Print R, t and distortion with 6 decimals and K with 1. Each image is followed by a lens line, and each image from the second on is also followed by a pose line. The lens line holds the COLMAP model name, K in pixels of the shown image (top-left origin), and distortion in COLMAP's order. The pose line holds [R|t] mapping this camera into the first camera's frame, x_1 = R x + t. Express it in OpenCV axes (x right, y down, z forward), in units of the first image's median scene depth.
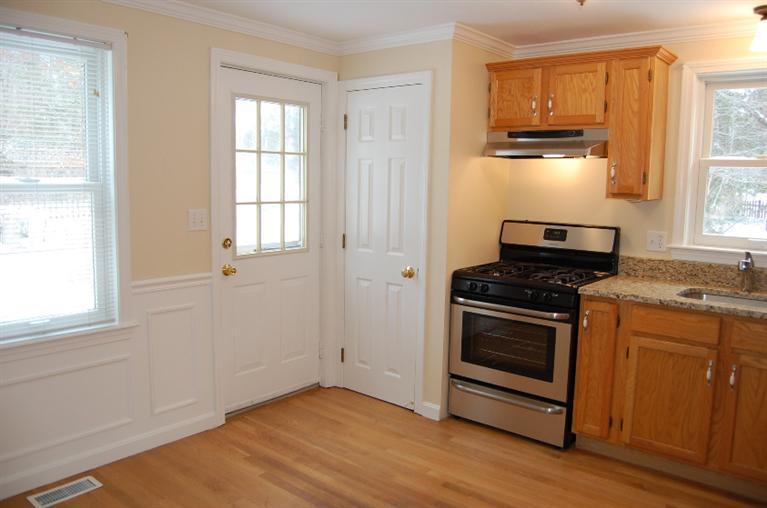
lens RADIAL K [[602.2, 0, 386.2], [0, 602.2, 251.6], [0, 0, 1]] dist [-0.097770, 0.040471]
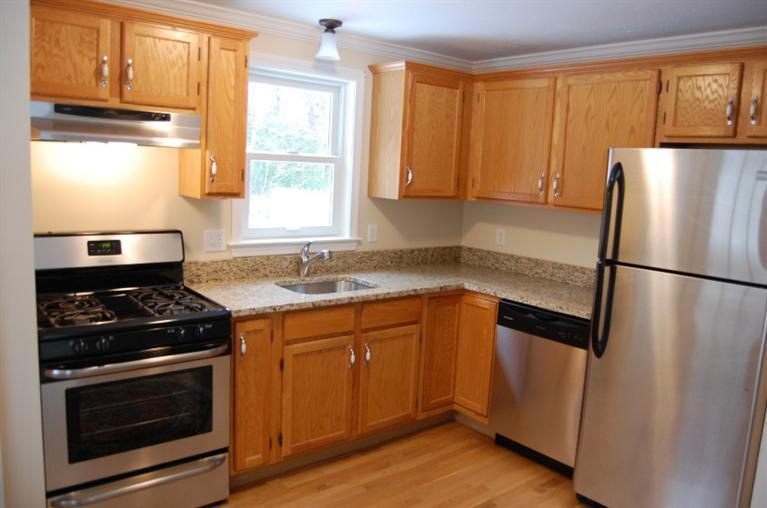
lens RADIAL K [[602.2, 0, 386.2], [0, 602.2, 251.6], [0, 0, 1]] dist [-0.097770, 0.040471]
pose [[0.191716, -0.144543, 0.970748, -0.413898], [0.068208, 0.988666, 0.133741, -0.111441], [-0.979077, 0.040573, 0.199402, 0.580469]]
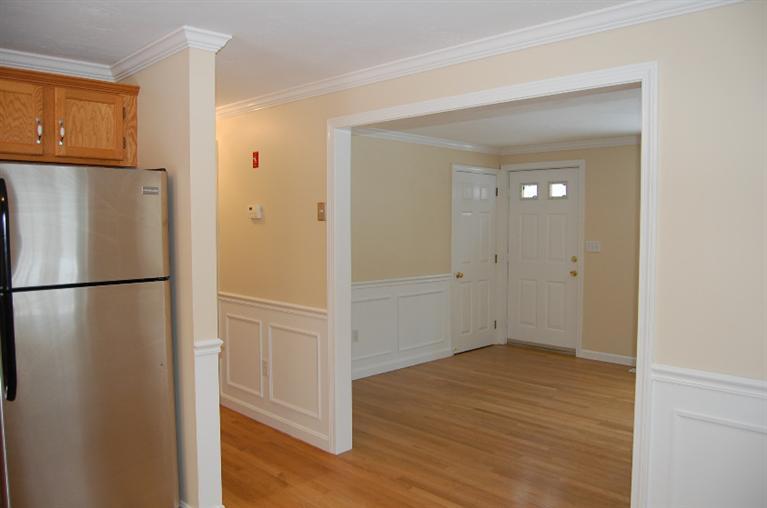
lens RADIAL K [[598.3, 0, 387.6], [0, 598.3, 252.6], [0, 0, 1]] dist [-0.092170, 0.029623]
pose [[-0.995567, -0.025167, 0.090621, -0.099998], [-0.009284, 0.985124, 0.171592, -0.137791], [-0.093591, 0.169991, -0.980991, 1.067140]]
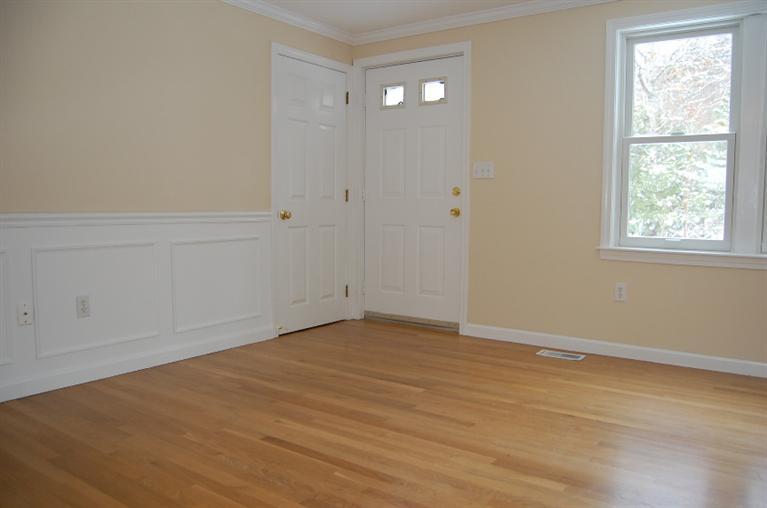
lens RADIAL K [[598.3, 0, 387.6], [0, 598.3, 252.6], [0, 0, 1]] dist [-0.092170, 0.029623]
pose [[-0.996441, -0.019387, -0.082039, -0.275339], [-0.035383, 0.979506, 0.198284, 0.088371], [0.076513, 0.200480, -0.976705, 0.416978]]
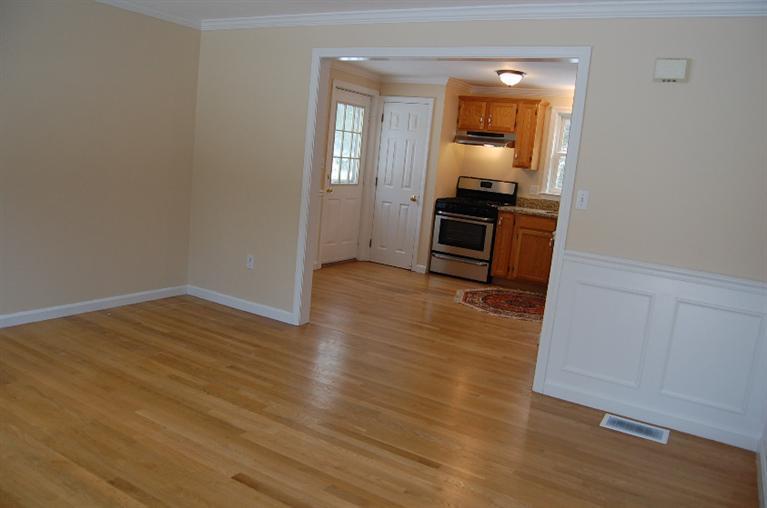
lens RADIAL K [[598.3, 0, 387.6], [0, 598.3, 252.6], [0, 0, 1]] dist [-0.092170, 0.029623]
pose [[0.985049, 0.049854, 0.164905, -0.406022], [-0.058390, 0.997171, 0.047325, 0.139218], [-0.162079, -0.056246, 0.985173, -1.043674]]
